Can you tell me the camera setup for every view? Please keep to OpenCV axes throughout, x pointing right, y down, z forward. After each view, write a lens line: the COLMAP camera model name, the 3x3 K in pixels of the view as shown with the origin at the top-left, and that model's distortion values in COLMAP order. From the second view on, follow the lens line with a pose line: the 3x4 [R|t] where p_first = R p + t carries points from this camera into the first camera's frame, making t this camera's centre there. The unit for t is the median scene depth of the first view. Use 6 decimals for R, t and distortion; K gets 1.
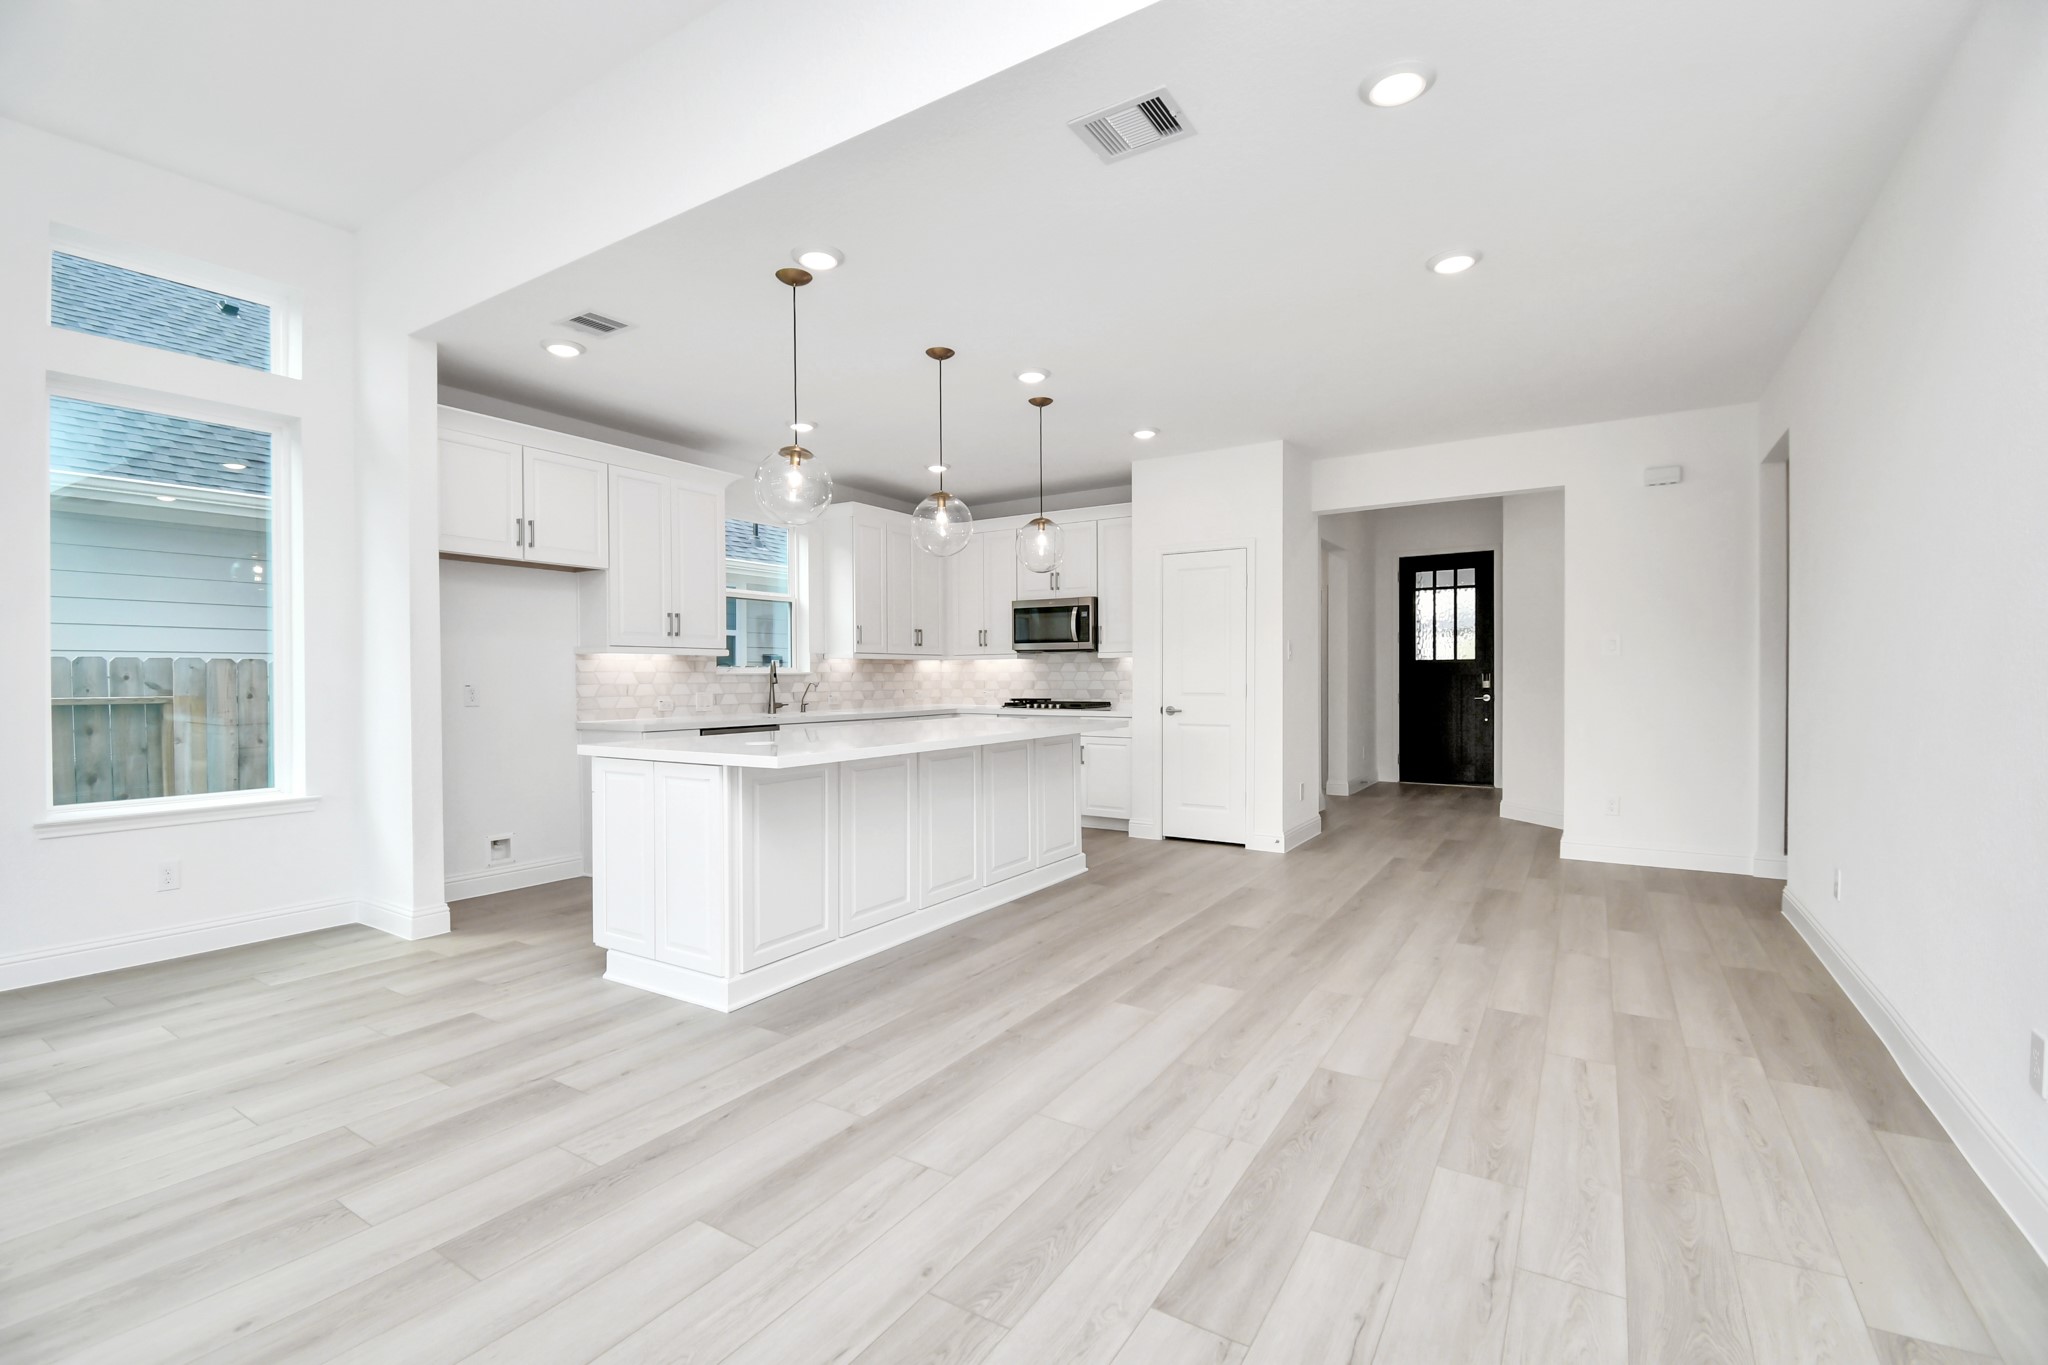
lens RADIAL K [[896.8, 0, 1017.8], [0, 896.8, 688.9], [0, 0, 1]] dist [0.025392, -0.028259]
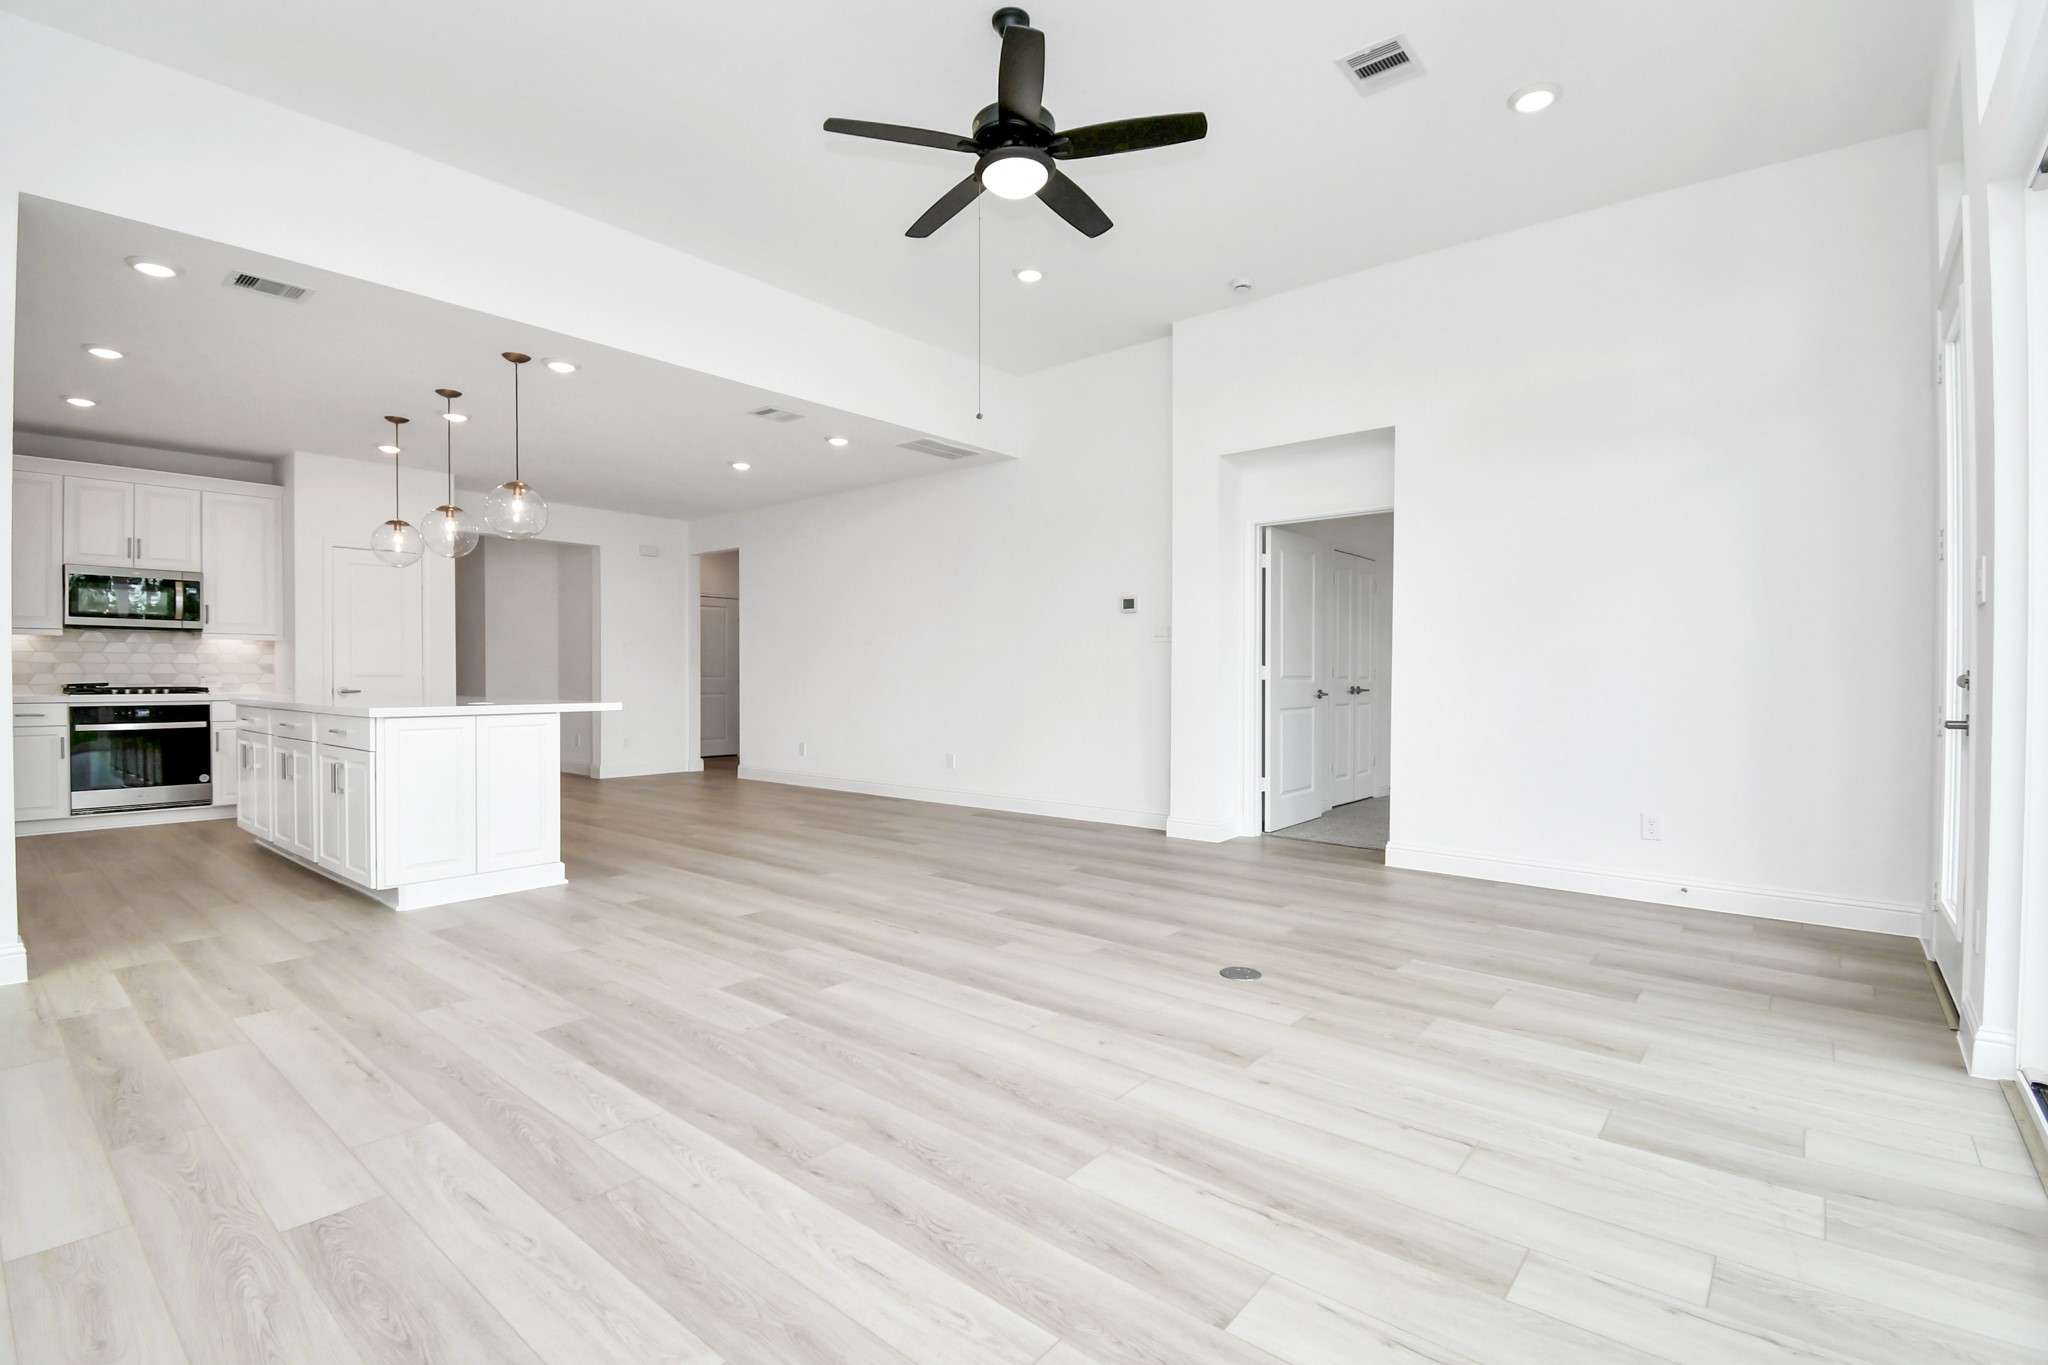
lens RADIAL K [[934.5, 0, 1018.2], [0, 934.5, 687.1], [0, 0, 1]] dist [0.022436, -0.028315]
pose [[0.134109, -0.008515, 0.990930, -0.962979], [0.011729, 0.999907, 0.007005, 0.023746], [-0.990897, 0.010683, 0.134197, 0.042003]]
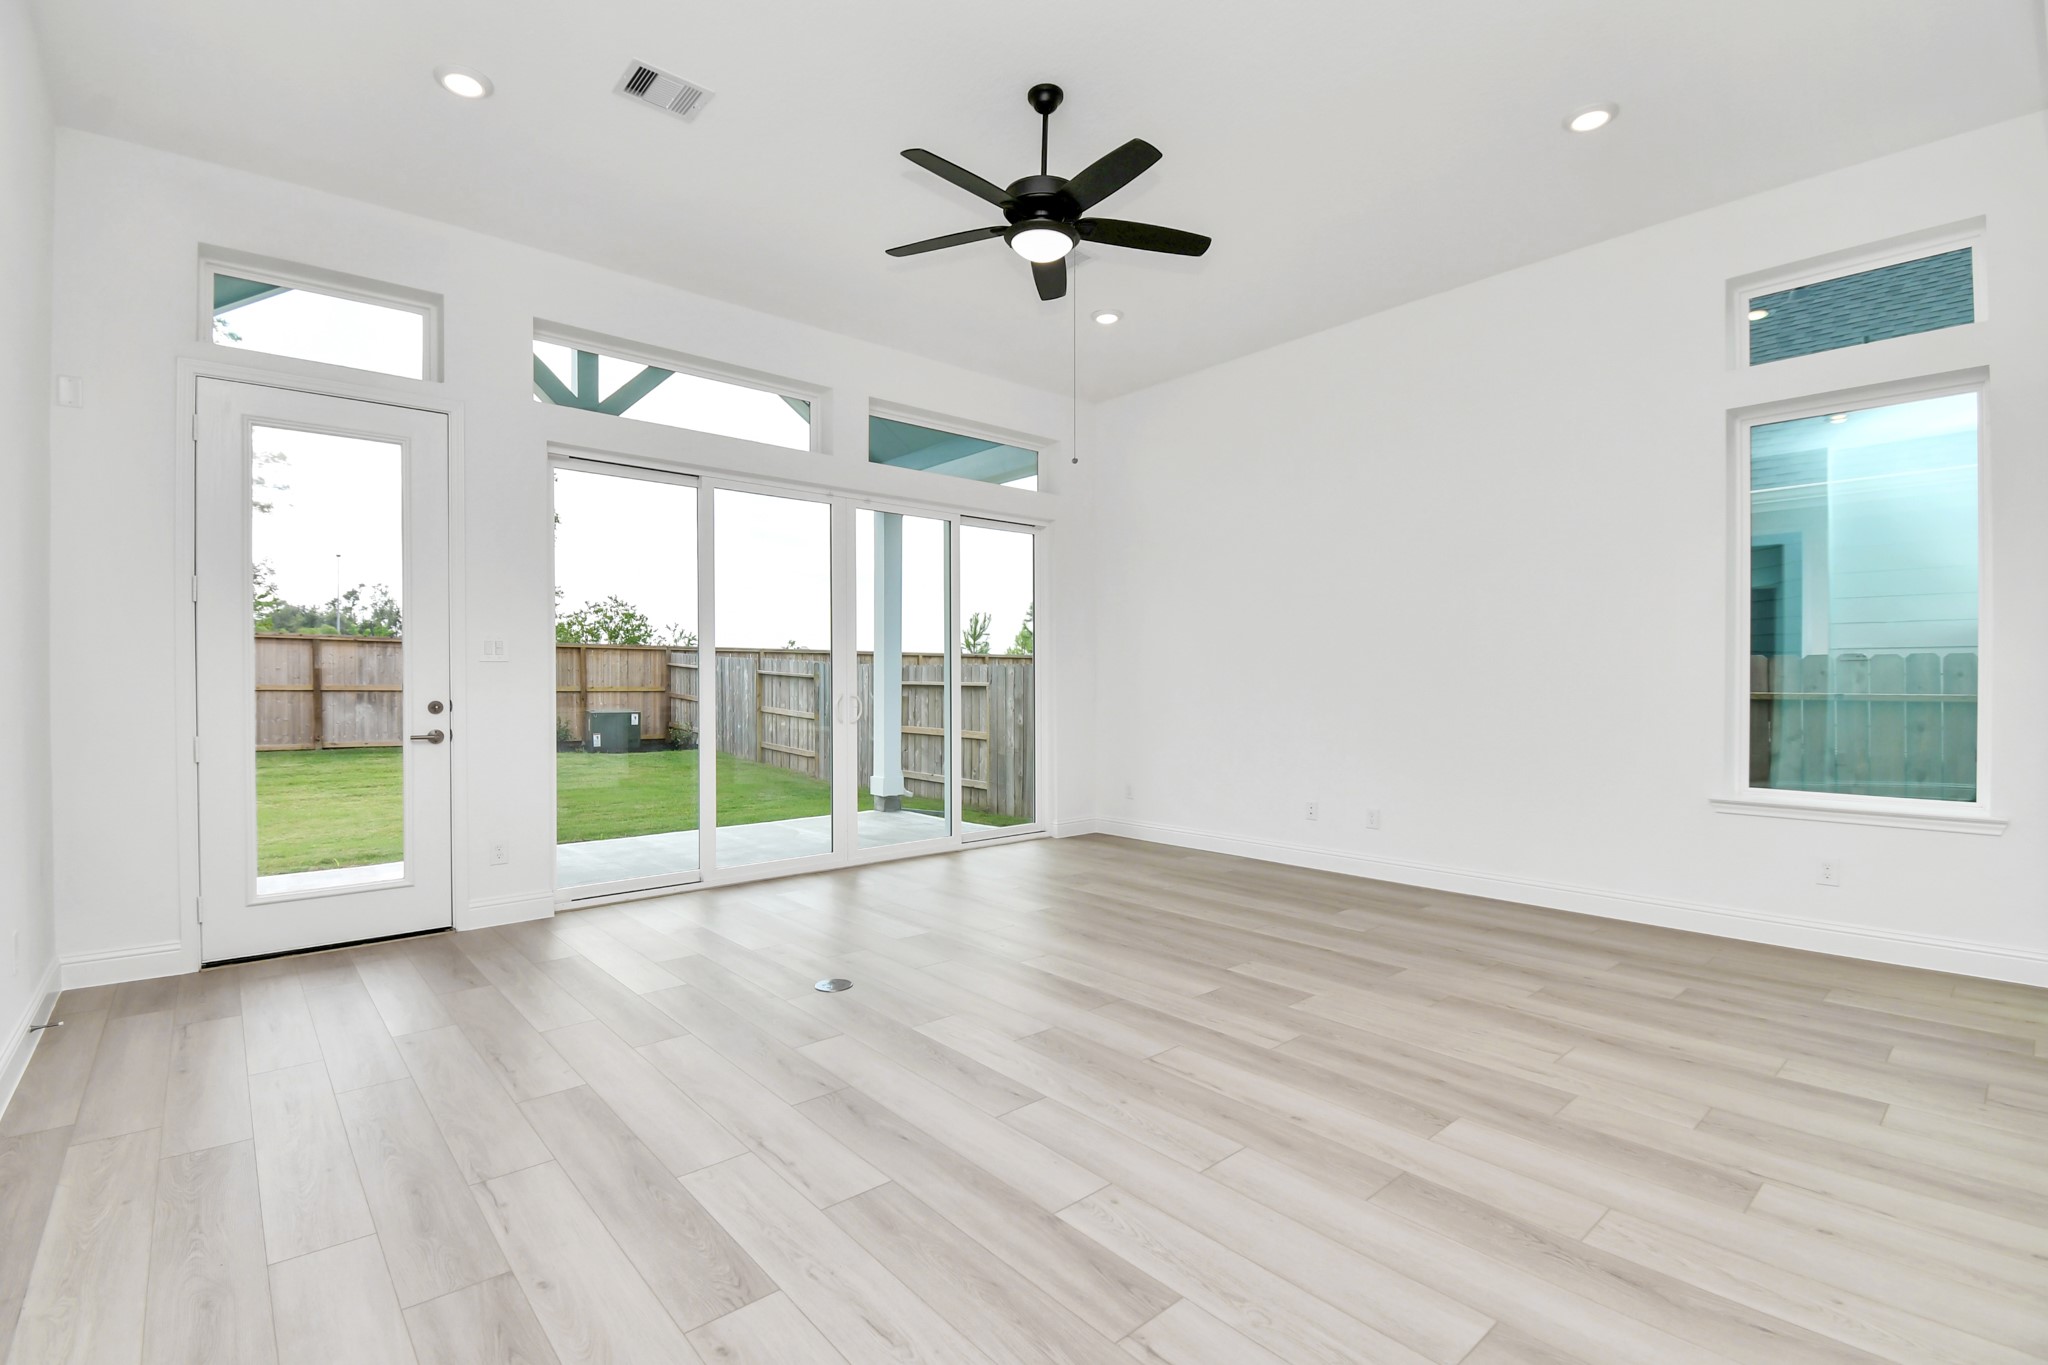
lens RADIAL K [[916.9, 0, 1018.7], [0, 916.9, 688.3], [0, 0, 1]] dist [0.022674, -0.027595]
pose [[-0.281898, 0.013895, -0.959344, 0.202545], [-0.010026, 0.999798, 0.017427, -0.004423], [0.959392, 0.014531, -0.281702, 0.278239]]
